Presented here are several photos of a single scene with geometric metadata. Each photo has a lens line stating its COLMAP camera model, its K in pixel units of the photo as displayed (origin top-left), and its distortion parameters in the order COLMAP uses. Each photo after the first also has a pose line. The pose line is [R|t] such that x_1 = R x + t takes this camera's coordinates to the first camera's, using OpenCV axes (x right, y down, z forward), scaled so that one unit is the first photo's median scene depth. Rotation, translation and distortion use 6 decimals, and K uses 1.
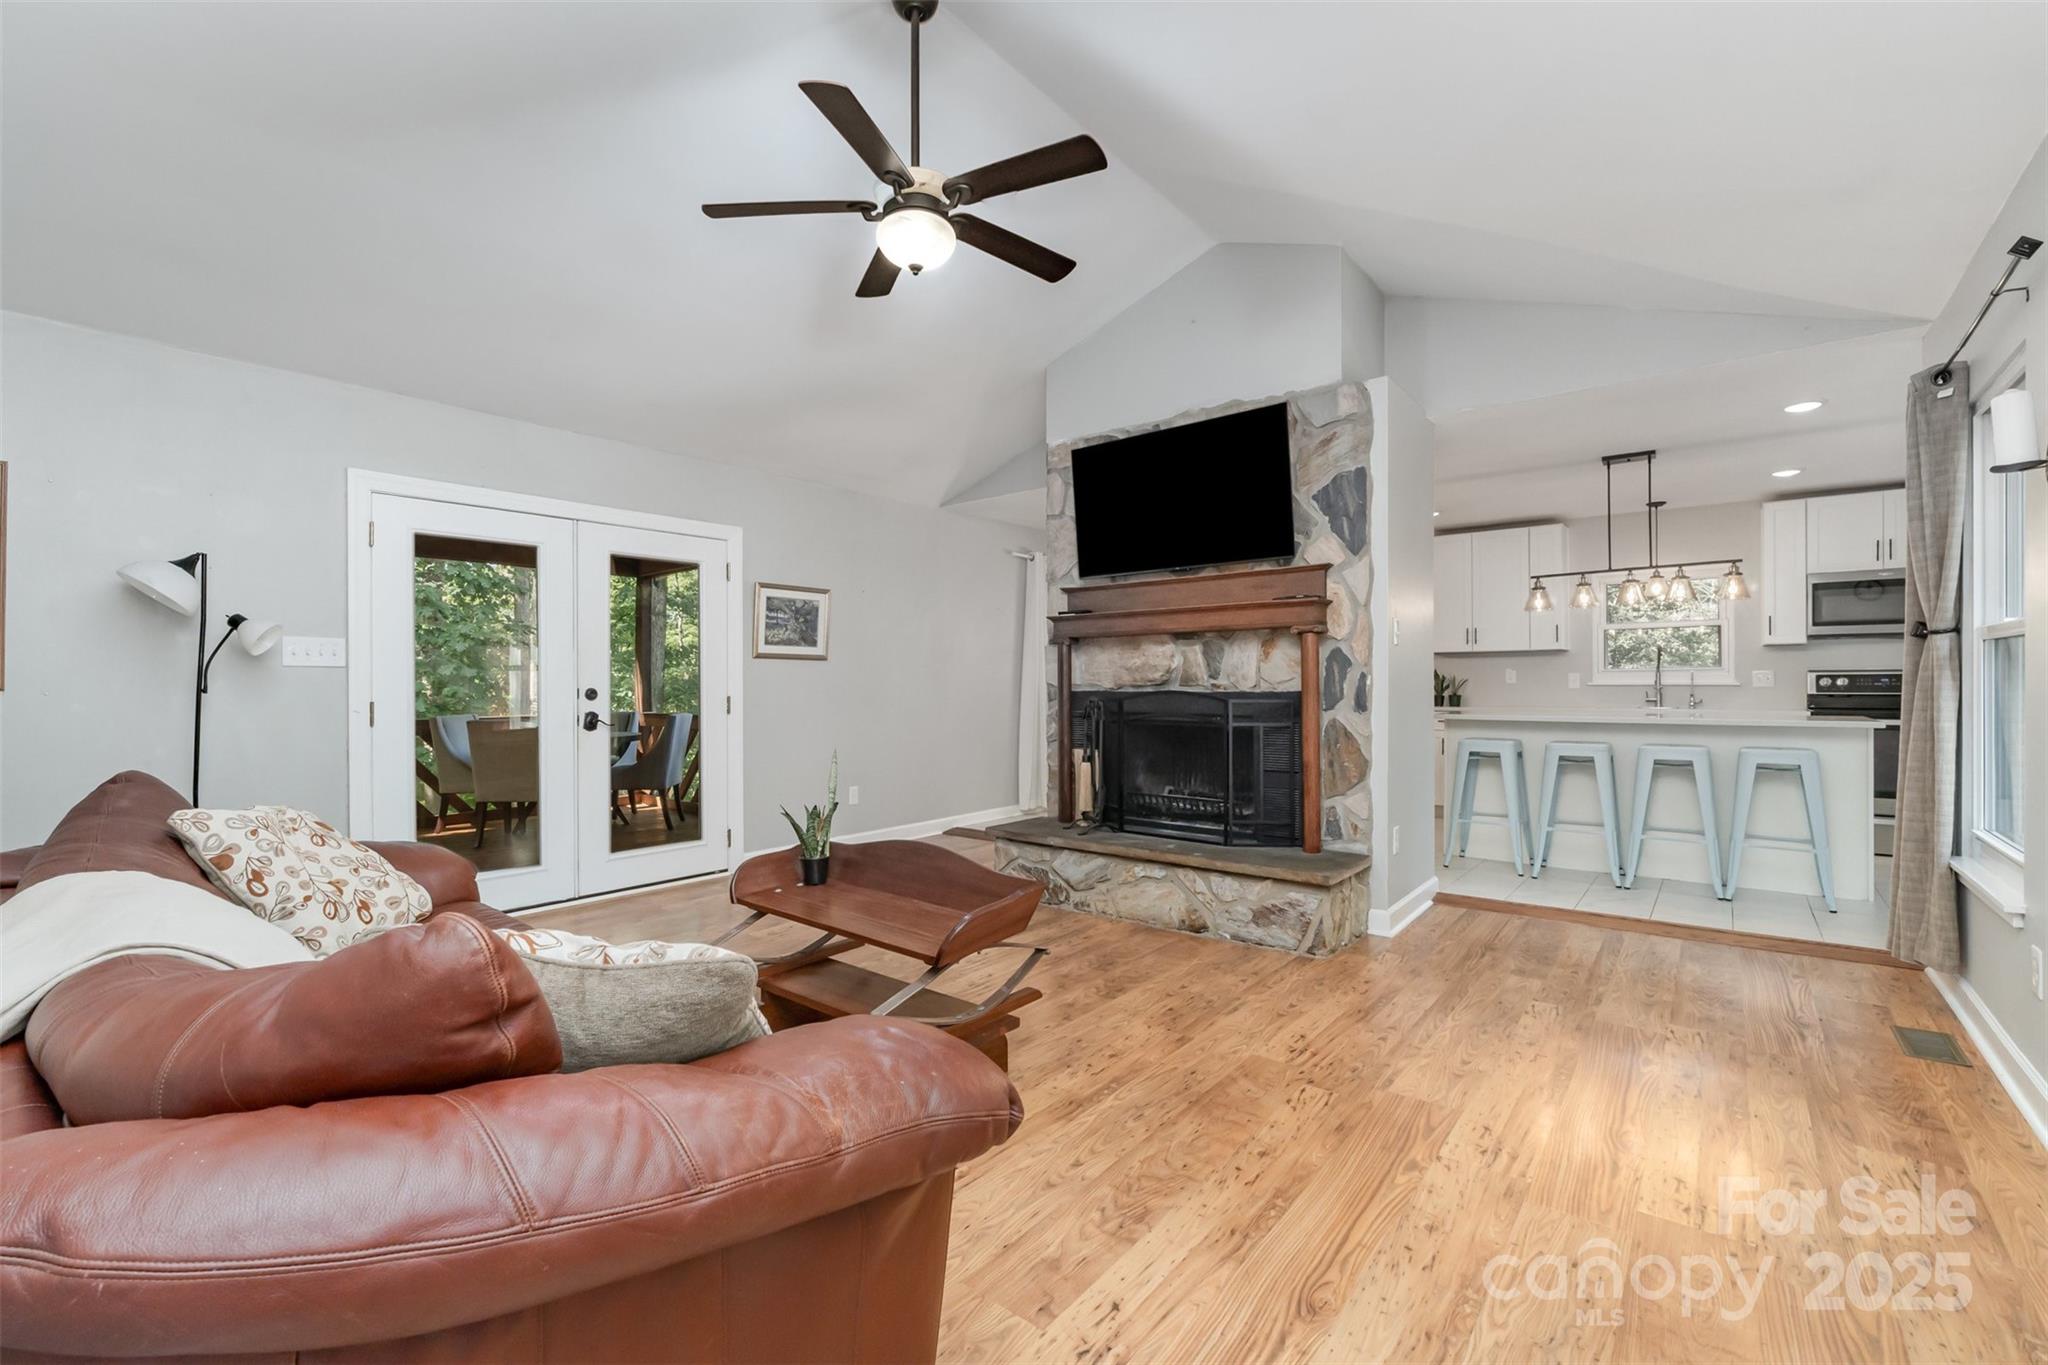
lens RADIAL K [[893.1, 0, 1021.8], [0, 893.1, 682.4], [0, 0, 1]] dist [-0.002168, -0.000536]
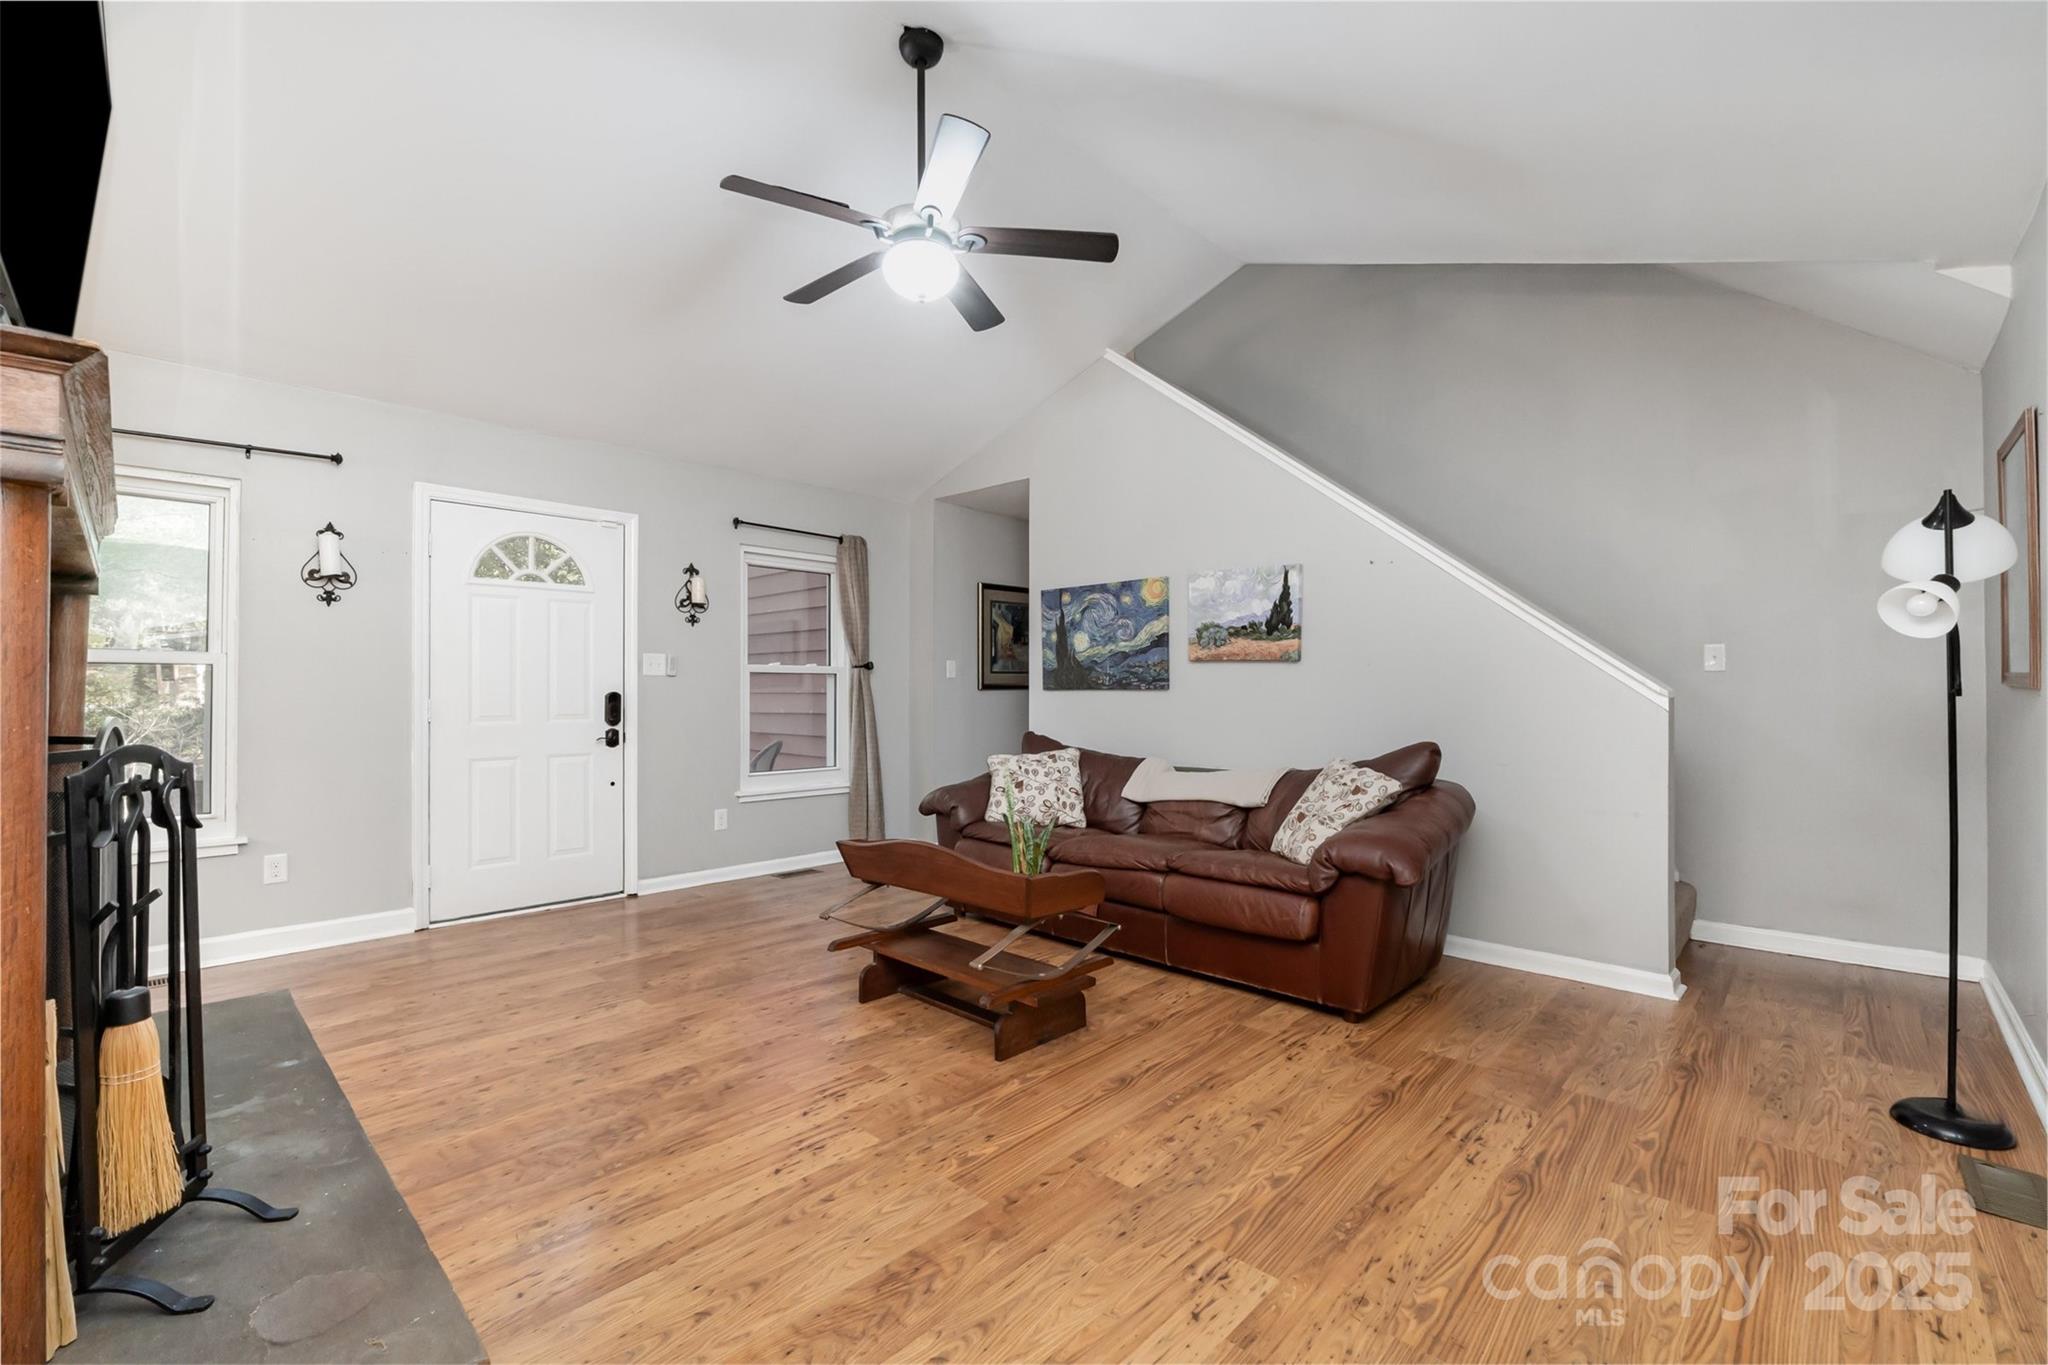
lens RADIAL K [[893.1, 0, 1027.1], [0, 893.1, 690.4], [0, 0, 1]] dist [-0.002168, -0.000536]
pose [[-0.997746, 0.007245, 0.066717, -0.274356], [0.006387, 0.999894, -0.013061, 0.012707], [-0.066804, -0.012605, -0.997686, 1.819044]]
